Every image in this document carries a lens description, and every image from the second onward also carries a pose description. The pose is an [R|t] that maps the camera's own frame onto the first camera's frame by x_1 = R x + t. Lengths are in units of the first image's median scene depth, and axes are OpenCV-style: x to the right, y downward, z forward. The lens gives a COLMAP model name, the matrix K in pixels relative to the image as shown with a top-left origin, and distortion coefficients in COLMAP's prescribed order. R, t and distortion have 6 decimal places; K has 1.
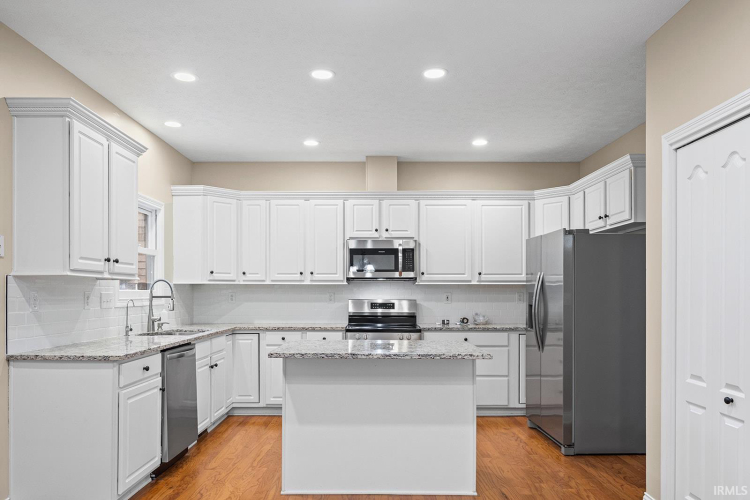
lens RADIAL K [[531.7, 0, 374.5], [0, 531.7, 294.3], [0, 0, 1]] dist [0.007194, 0.001706]
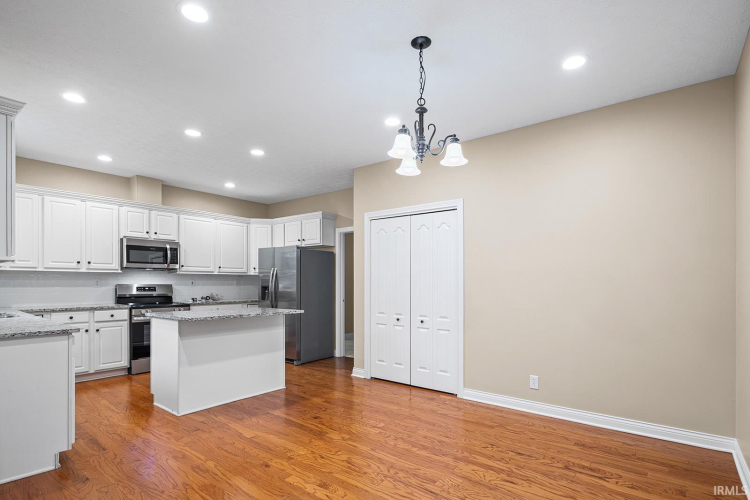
lens RADIAL K [[373.4, 0, 374.4], [0, 373.4, 281.6], [0, 0, 1]] dist [-0.002102, -0.000226]
pose [[0.624102, 0.000878, 0.781343, -0.374899], [0.000423, 0.999999, -0.001462, 0.004905], [-0.781343, 0.001243, 0.624101, -0.033348]]
